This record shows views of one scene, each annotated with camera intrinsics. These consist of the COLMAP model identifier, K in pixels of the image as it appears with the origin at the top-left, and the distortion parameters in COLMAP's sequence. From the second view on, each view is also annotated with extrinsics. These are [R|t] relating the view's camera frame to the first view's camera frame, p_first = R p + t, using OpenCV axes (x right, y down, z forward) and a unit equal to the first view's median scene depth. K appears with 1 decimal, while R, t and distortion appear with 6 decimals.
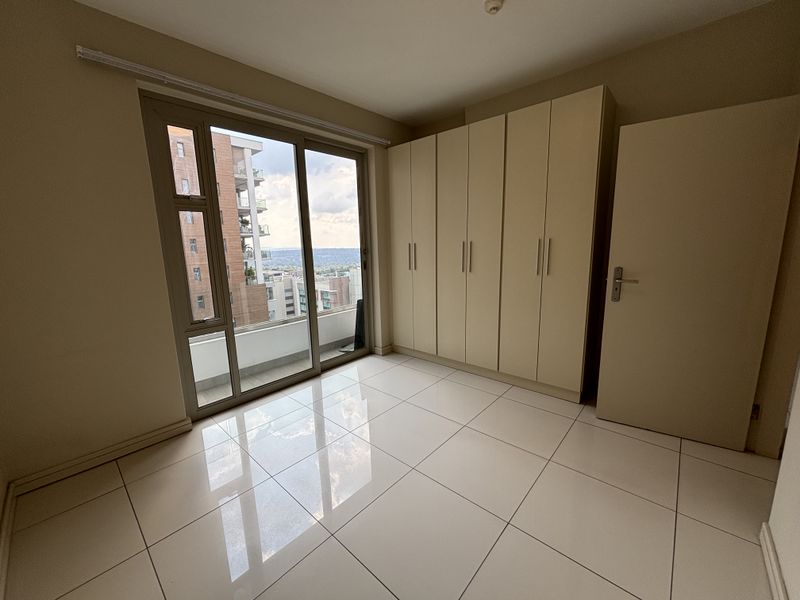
lens RADIAL K [[321.2, 0, 407.9], [0, 321.2, 298.3], [0, 0, 1]] dist [0.000972, 0.000654]
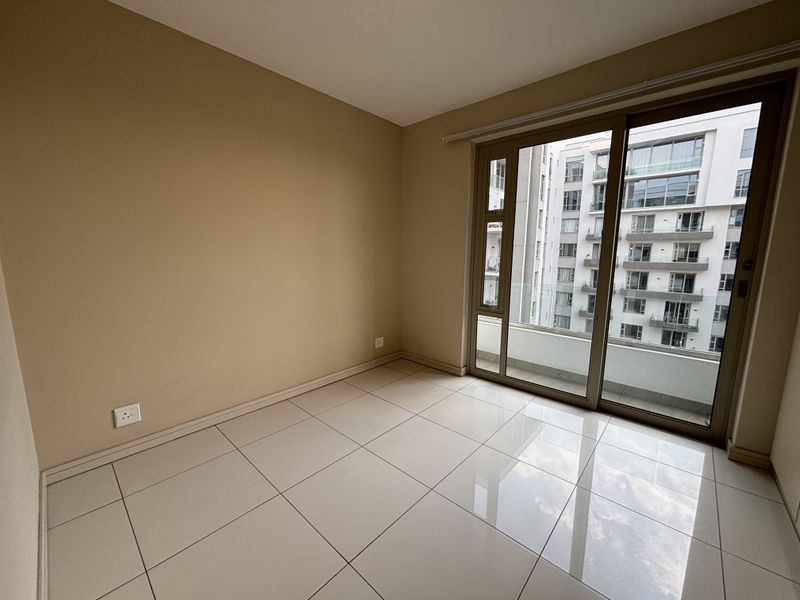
lens RADIAL K [[321.2, 0, 405.6], [0, 321.2, 304.5], [0, 0, 1]] dist [0.000972, 0.000654]
pose [[-0.008526, 0.182193, -0.983226, 0.605305], [-0.189441, 0.965161, 0.180488, -0.101237], [0.981855, 0.187802, 0.026286, 0.592603]]
